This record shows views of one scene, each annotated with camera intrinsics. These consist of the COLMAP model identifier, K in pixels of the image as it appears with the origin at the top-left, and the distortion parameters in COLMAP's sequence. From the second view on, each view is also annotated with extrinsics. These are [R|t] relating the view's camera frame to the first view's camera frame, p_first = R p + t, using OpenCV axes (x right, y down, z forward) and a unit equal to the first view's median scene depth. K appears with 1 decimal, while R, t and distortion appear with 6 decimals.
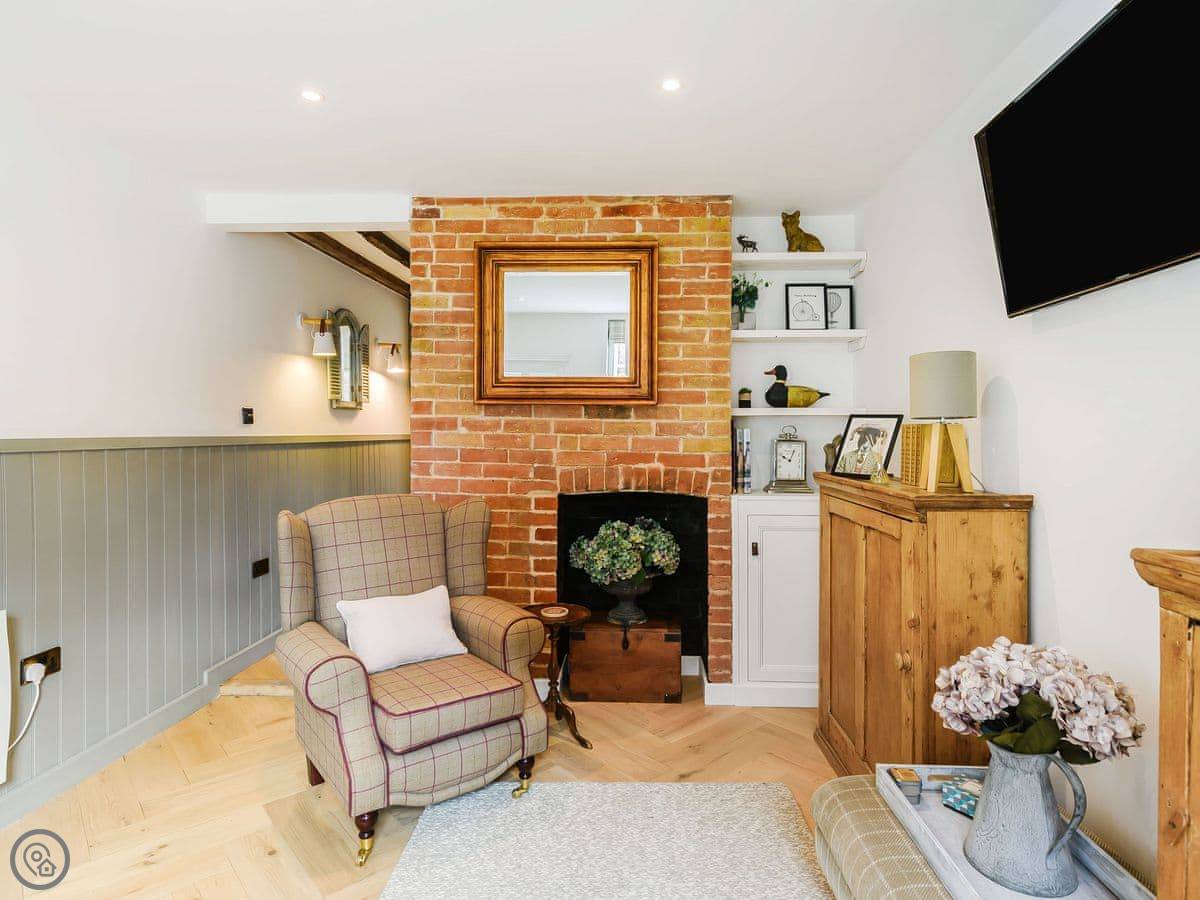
lens RADIAL K [[678.4, 0, 589.3], [0, 678.4, 429.3], [0, 0, 1]] dist [0.017876, -0.007639]
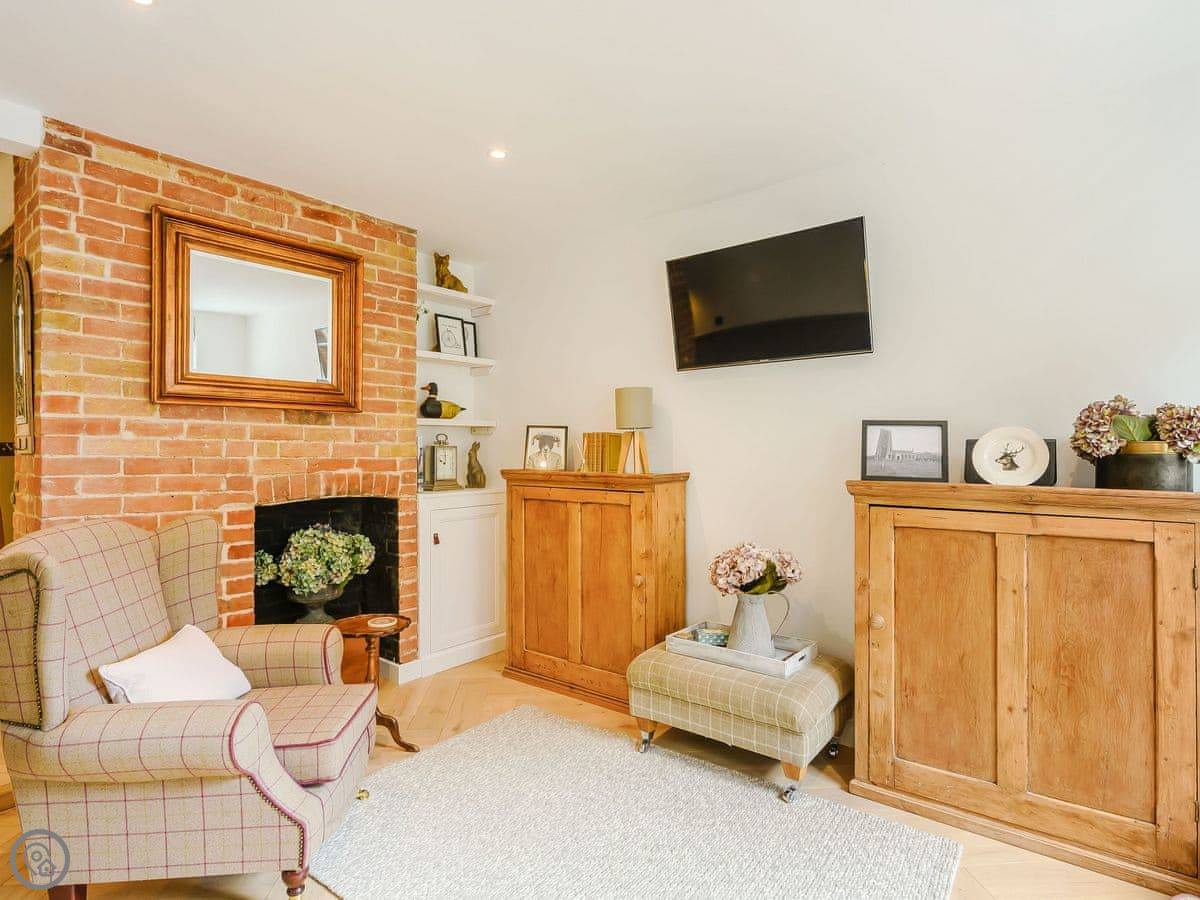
lens RADIAL K [[678.4, 0, 592.7], [0, 678.4, 448.0], [0, 0, 1]] dist [0.017876, -0.007639]
pose [[0.590074, -0.005536, 0.807330, -0.519224], [0.000980, 0.999981, 0.006140, 0.012327], [-0.807349, -0.002832, 0.590068, 0.089892]]
